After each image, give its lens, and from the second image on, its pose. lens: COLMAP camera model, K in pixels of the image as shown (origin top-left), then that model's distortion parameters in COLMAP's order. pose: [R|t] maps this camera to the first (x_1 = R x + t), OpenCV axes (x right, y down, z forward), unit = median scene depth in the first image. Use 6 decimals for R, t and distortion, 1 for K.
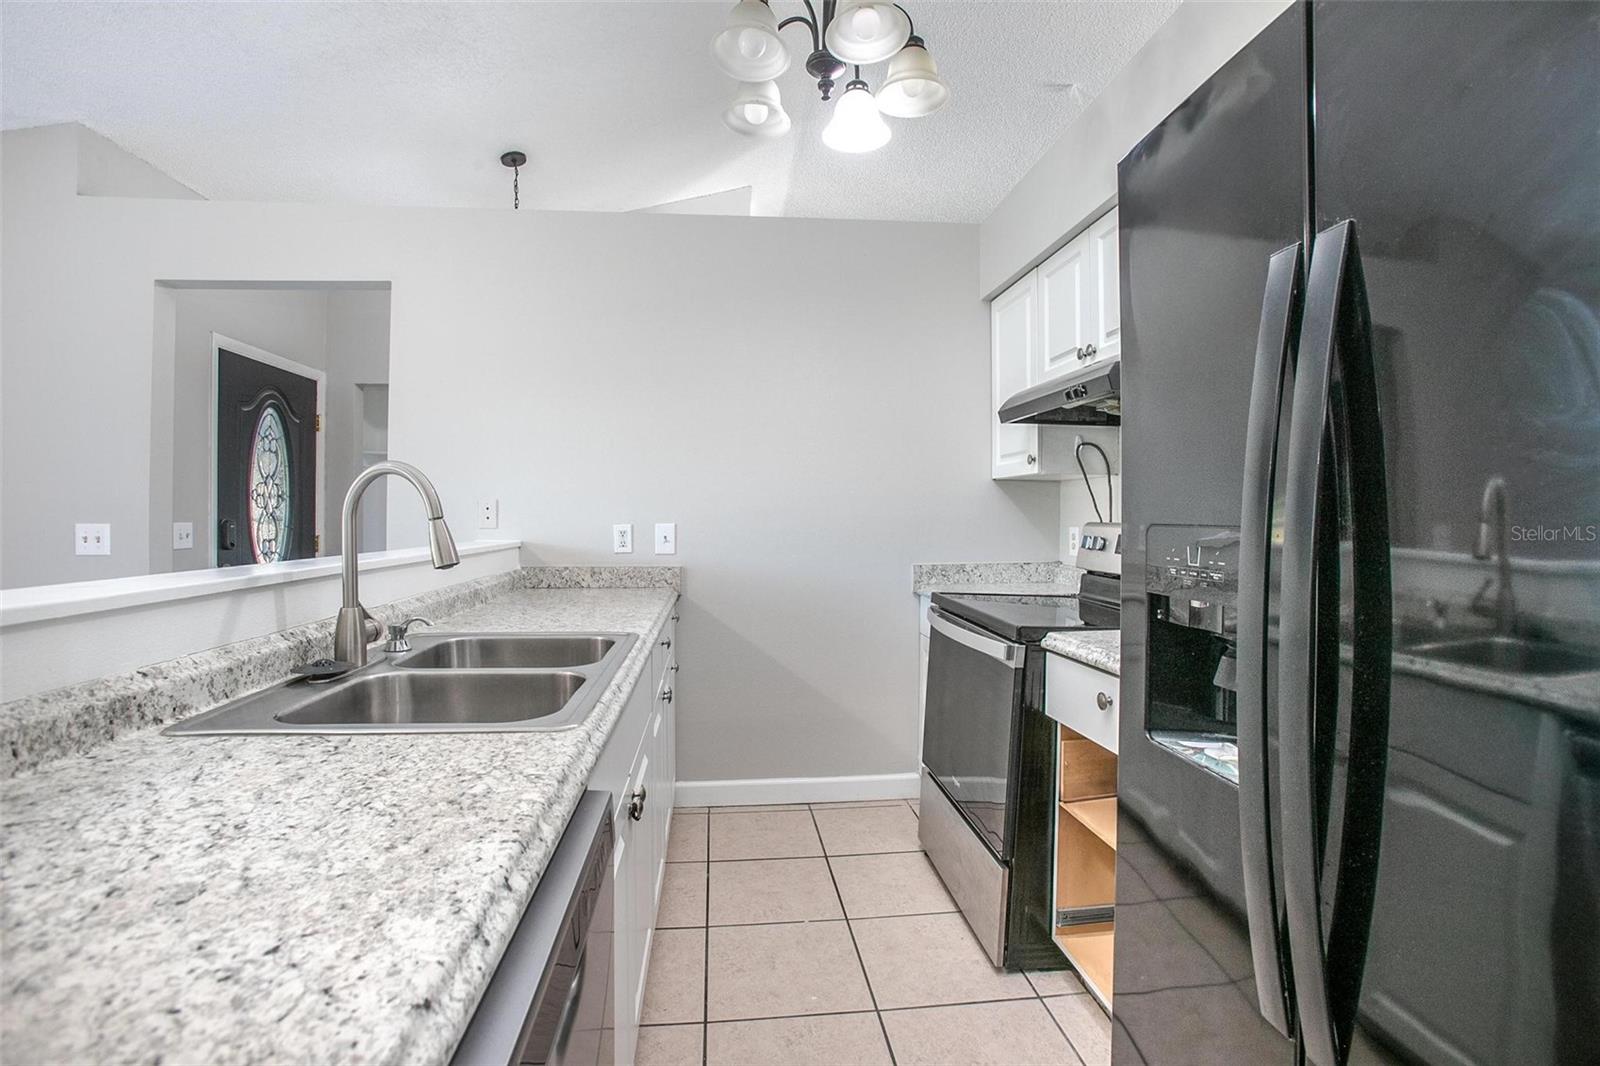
lens RADIAL K [[728.4, 0, 793.8], [0, 728.4, 520.9], [0, 0, 1]] dist [-0.032771, 0.007764]
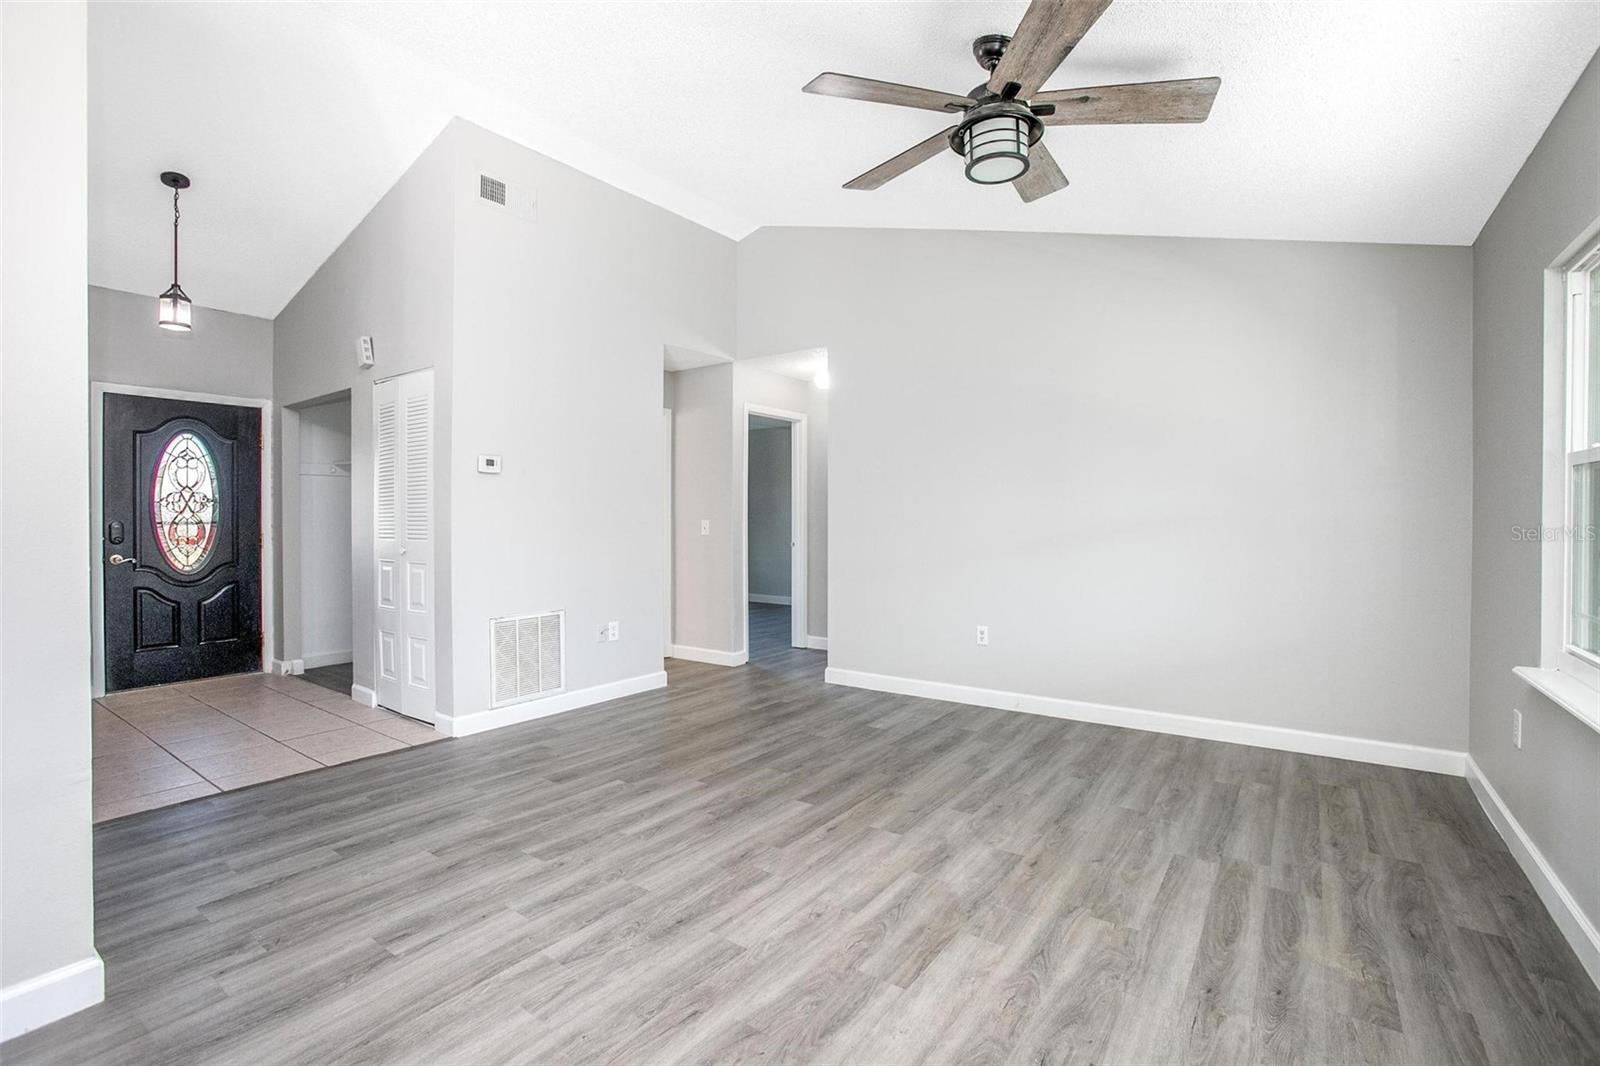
lens RADIAL K [[728.4, 0, 801.3], [0, 728.4, 523.3], [0, 0, 1]] dist [-0.032771, 0.007764]
pose [[0.749227, 0.003867, -0.662302, 1.282226], [-0.003362, 0.999992, 0.002035, -0.006137], [0.662305, 0.000702, 0.749234, 1.060646]]
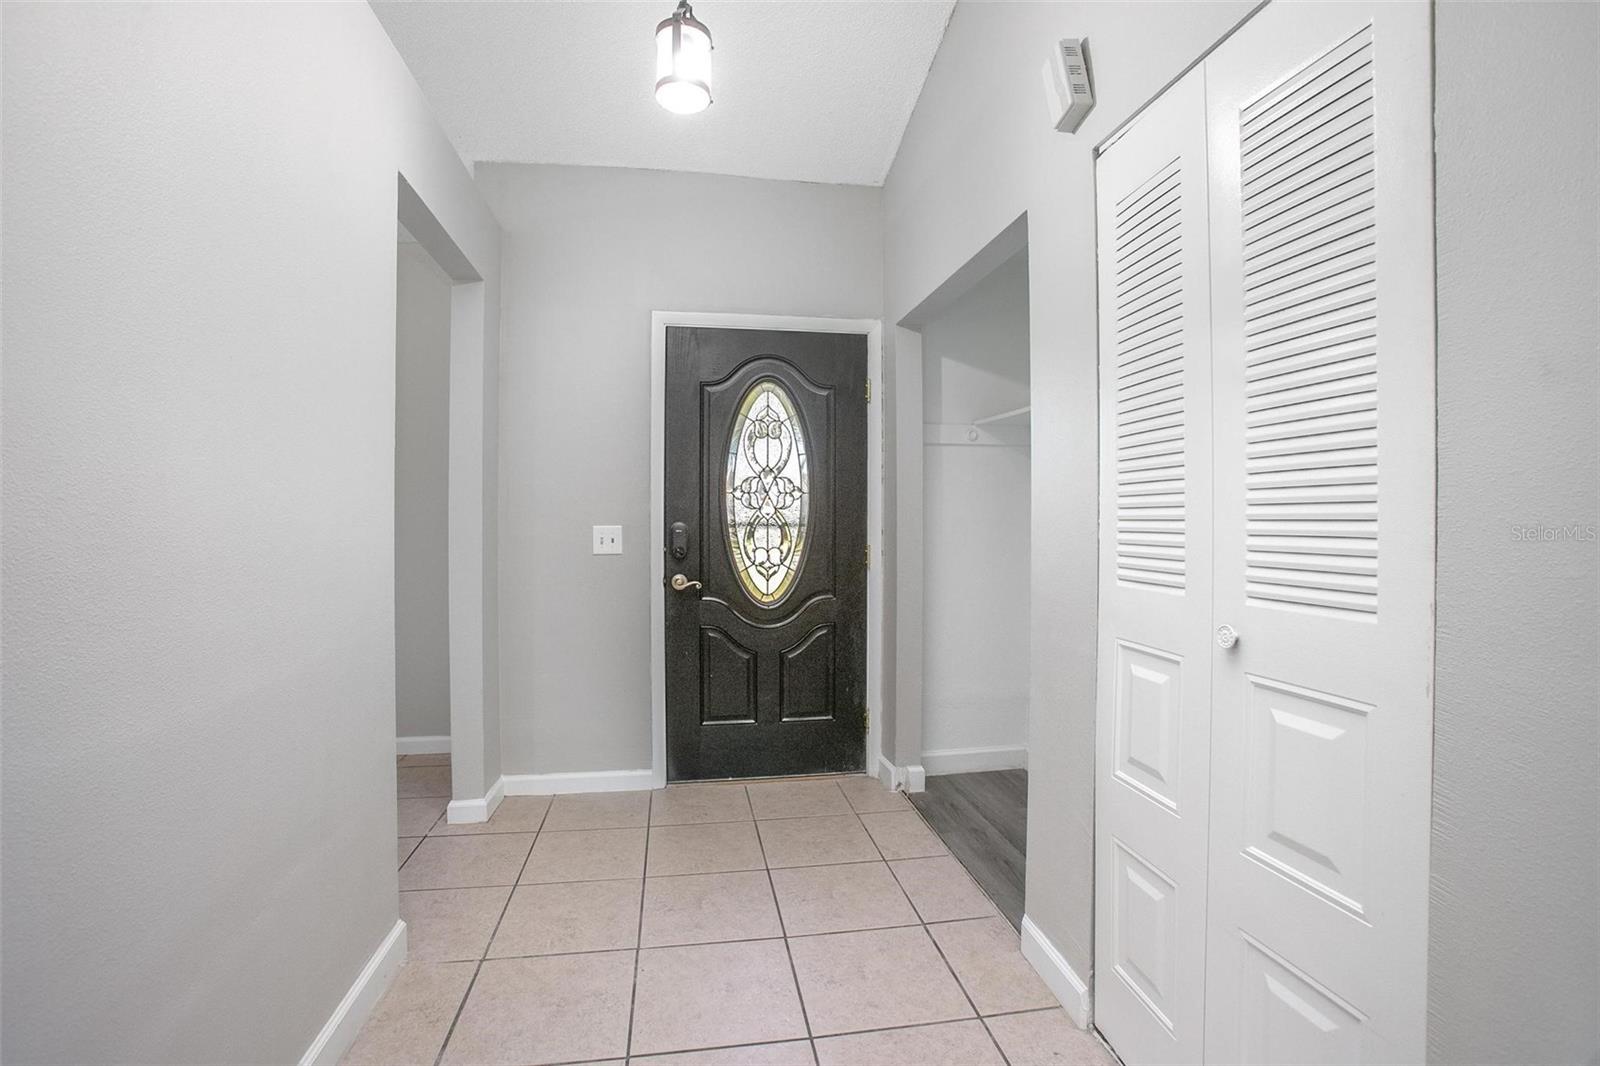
lens RADIAL K [[728.4, 0, 797.7], [0, 728.4, 521.5], [0, 0, 1]] dist [-0.032771, 0.007764]
pose [[0.068829, 0.006060, -0.997610, 0.109408], [-0.007961, 0.999953, 0.005525, -0.011737], [0.997597, 0.007562, 0.068874, 1.343910]]
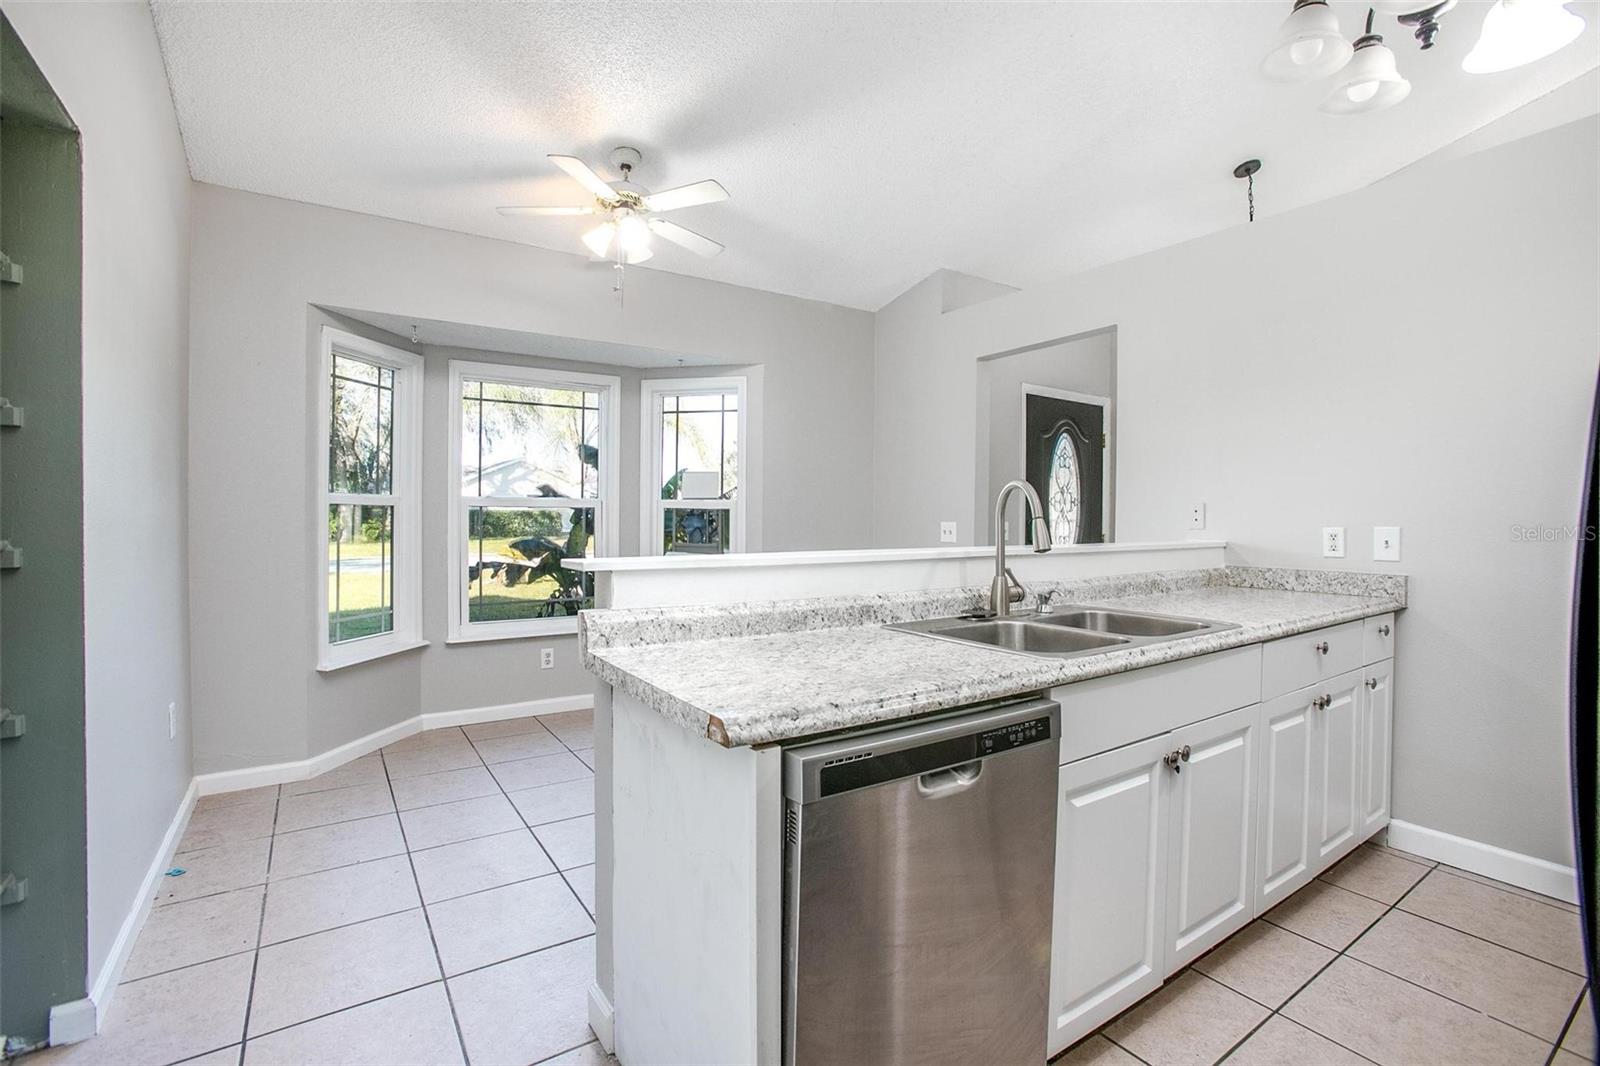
lens RADIAL K [[728.4, 0, 800.5], [0, 728.4, 529.0], [0, 0, 1]] dist [-0.032771, 0.007764]
pose [[0.480934, 0.015757, -0.876615, 0.248494], [-0.009225, 0.999874, 0.012912, 0.001829], [0.876708, 0.001877, 0.481019, -0.052456]]
